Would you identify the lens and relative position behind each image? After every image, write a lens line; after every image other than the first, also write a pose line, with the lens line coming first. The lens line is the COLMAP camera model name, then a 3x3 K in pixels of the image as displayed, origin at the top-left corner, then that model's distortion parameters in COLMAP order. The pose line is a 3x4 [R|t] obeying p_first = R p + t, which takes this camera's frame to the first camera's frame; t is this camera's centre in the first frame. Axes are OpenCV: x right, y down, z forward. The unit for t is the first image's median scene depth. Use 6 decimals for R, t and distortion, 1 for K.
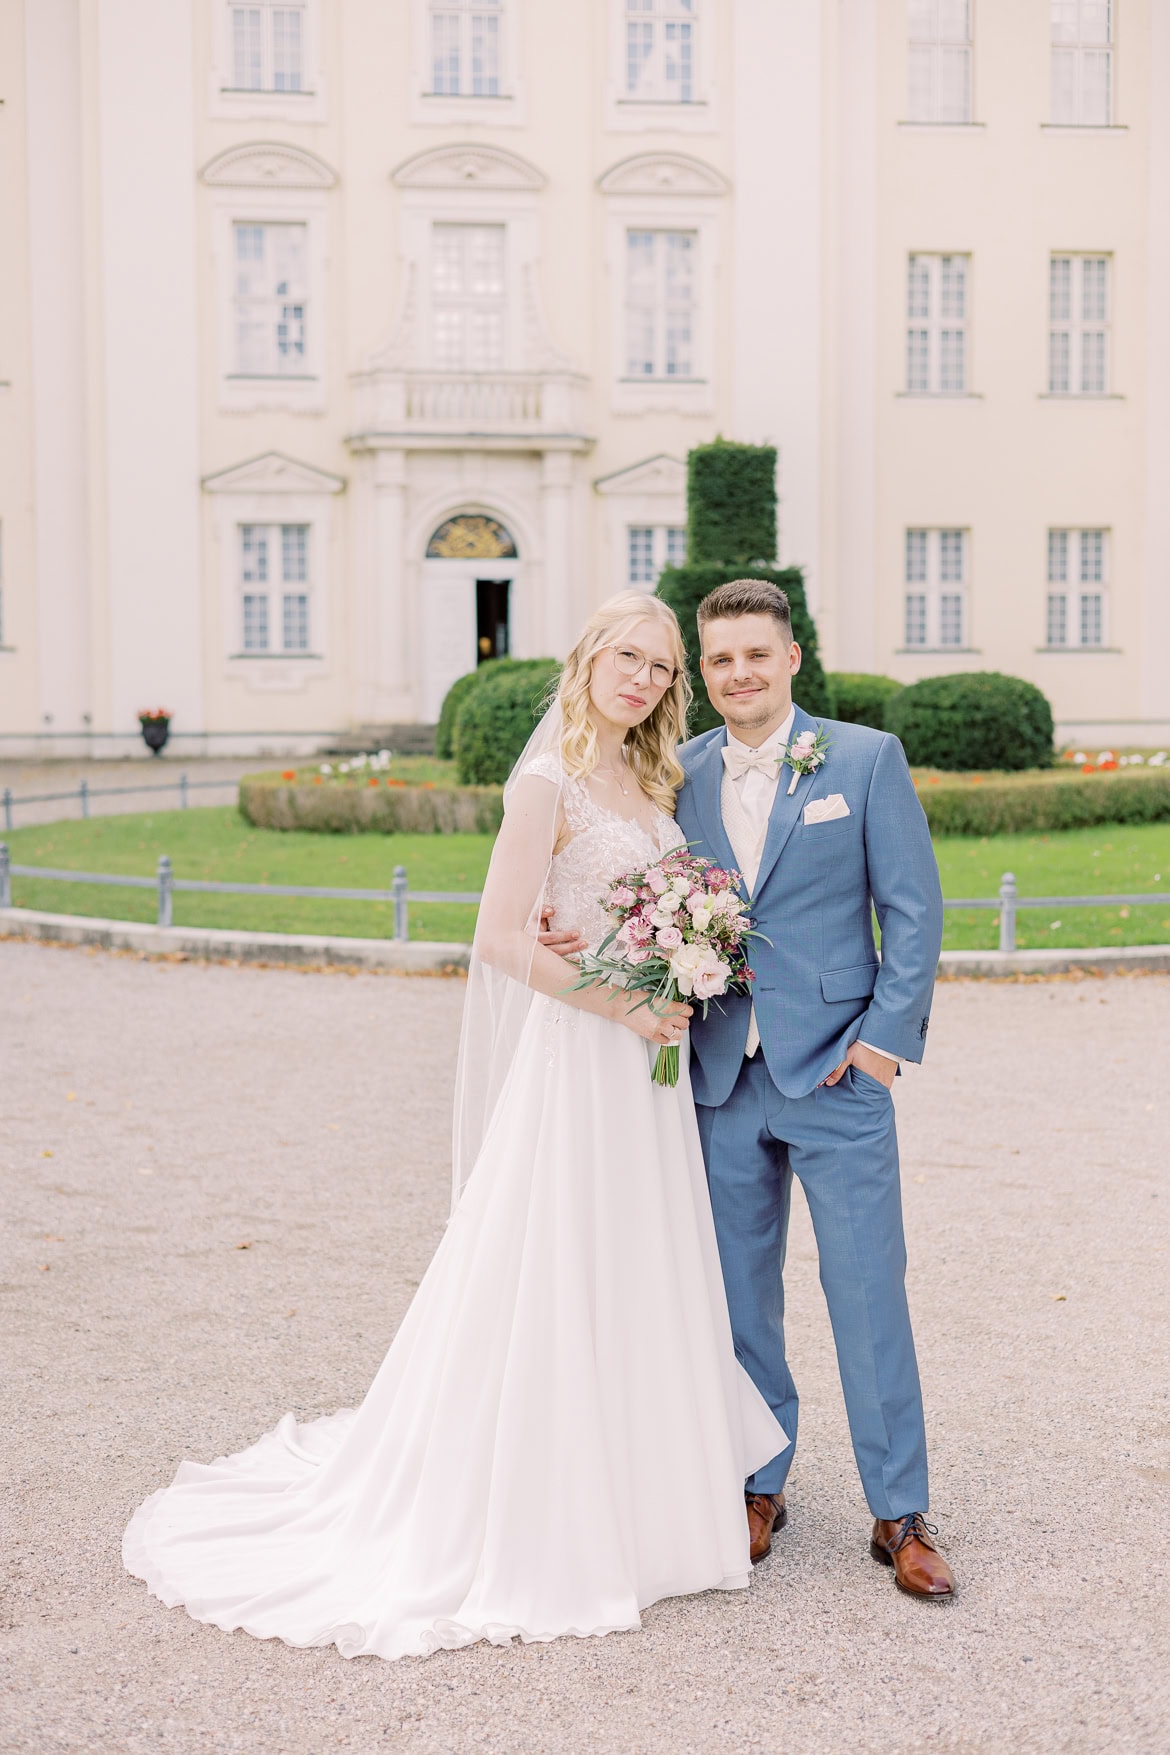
lens RADIAL K [[2482.2, 0, 578.5], [0, 2482.2, 875.1], [0, 0, 1]] dist [0.001898, 0.094270]
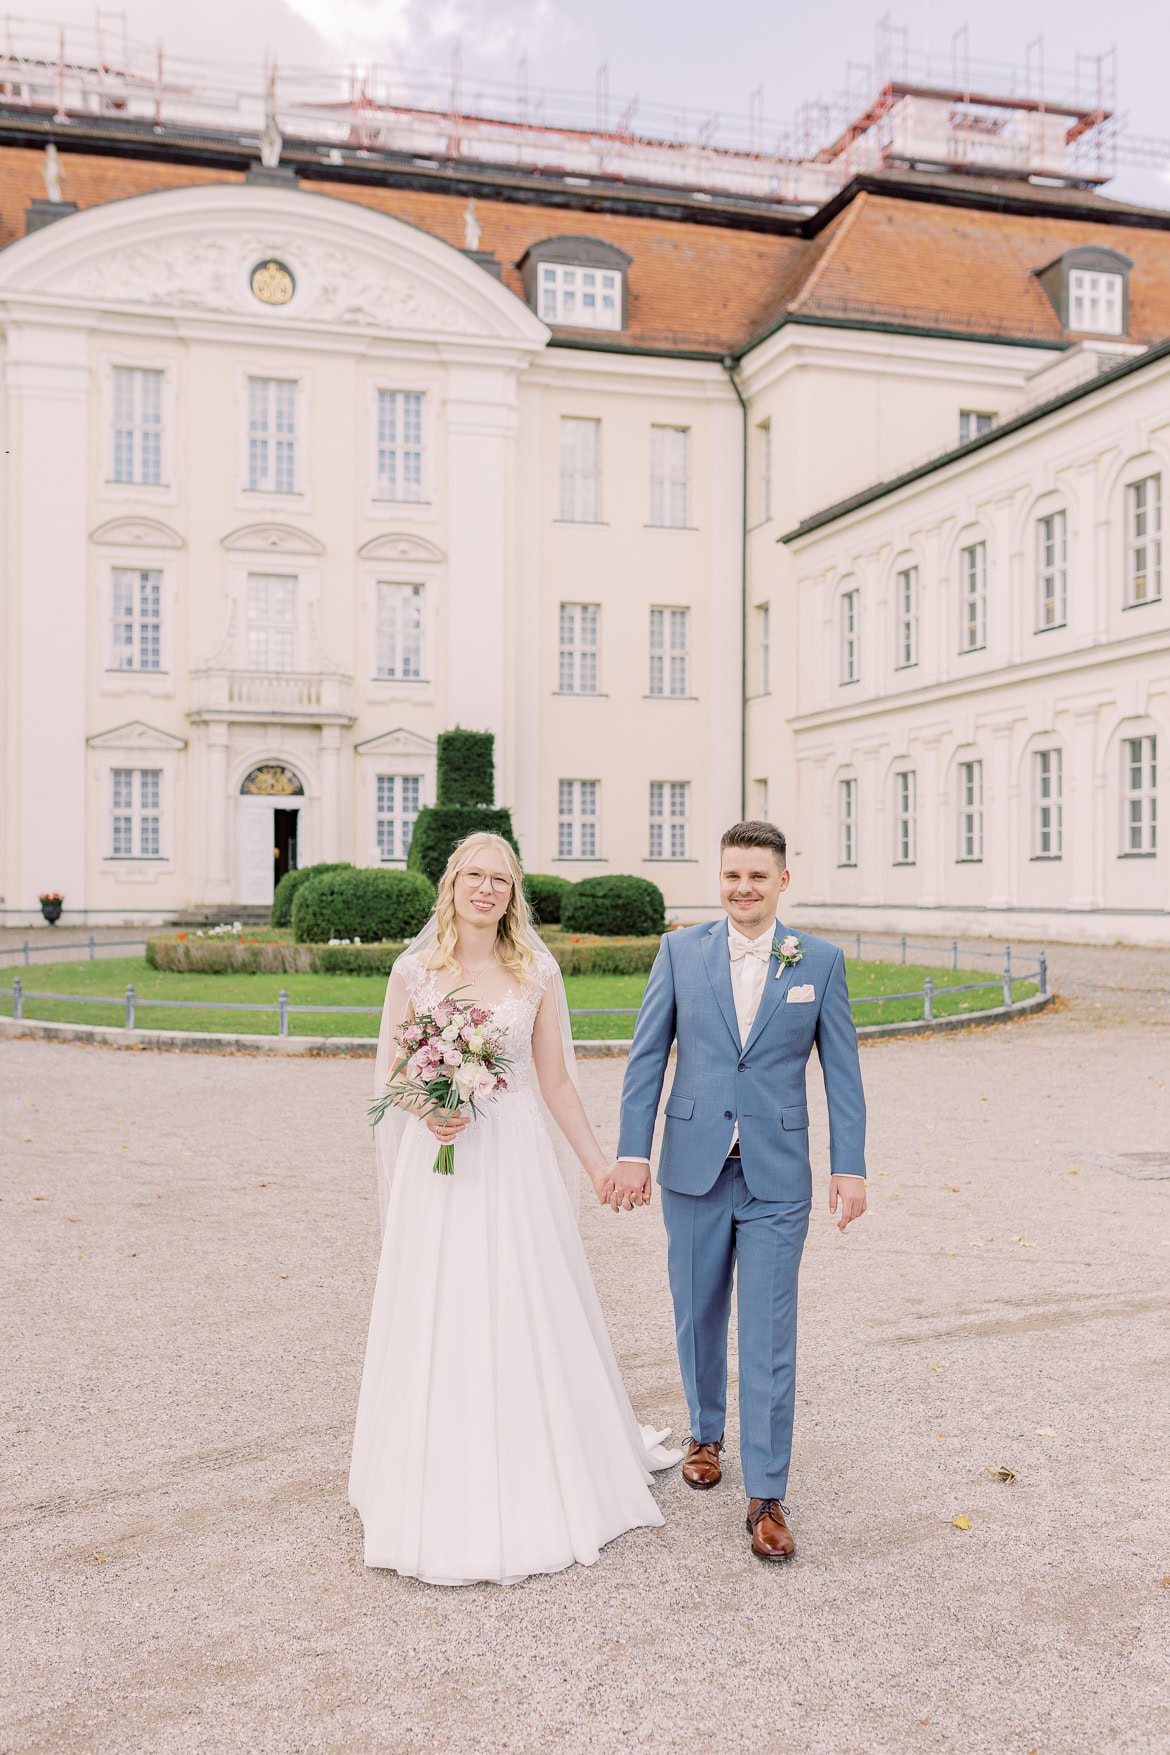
lens RADIAL K [[1741.1, 0, 590.5], [0, 1741.1, 876.4], [0, 0, 1]] dist [-0.006448, 0.013244]
pose [[0.987563, 0.009382, 0.156946, -0.018035], [0.003000, 0.996912, -0.078469, 0.004244], [-0.157197, 0.077964, 0.984485, -0.058544]]
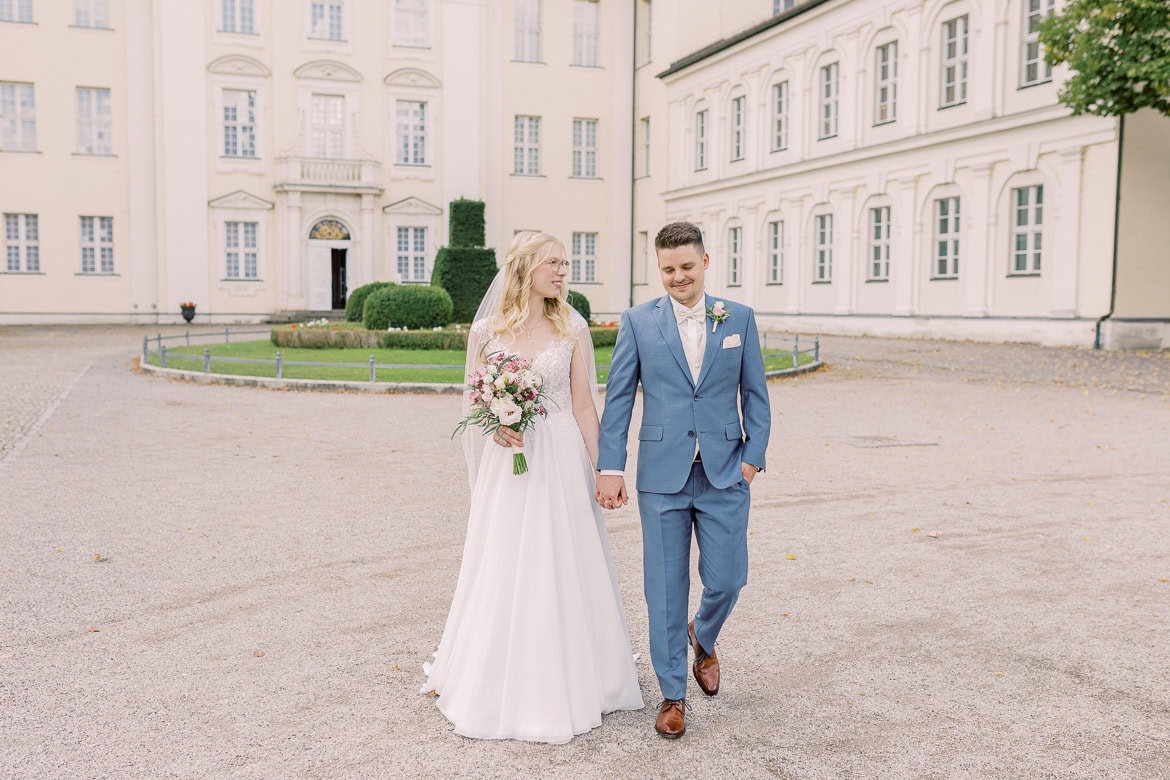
lens RADIAL K [[1160.7, 0, 585.0], [0, 1160.7, 390.0], [0, 0, 1]] dist [-0.006448, 0.013244]
pose [[0.977789, -0.002758, 0.209575, -0.038092], [0.002367, 0.999995, 0.002116, 0.011451], [-0.209579, -0.001573, 0.977790, -0.109643]]
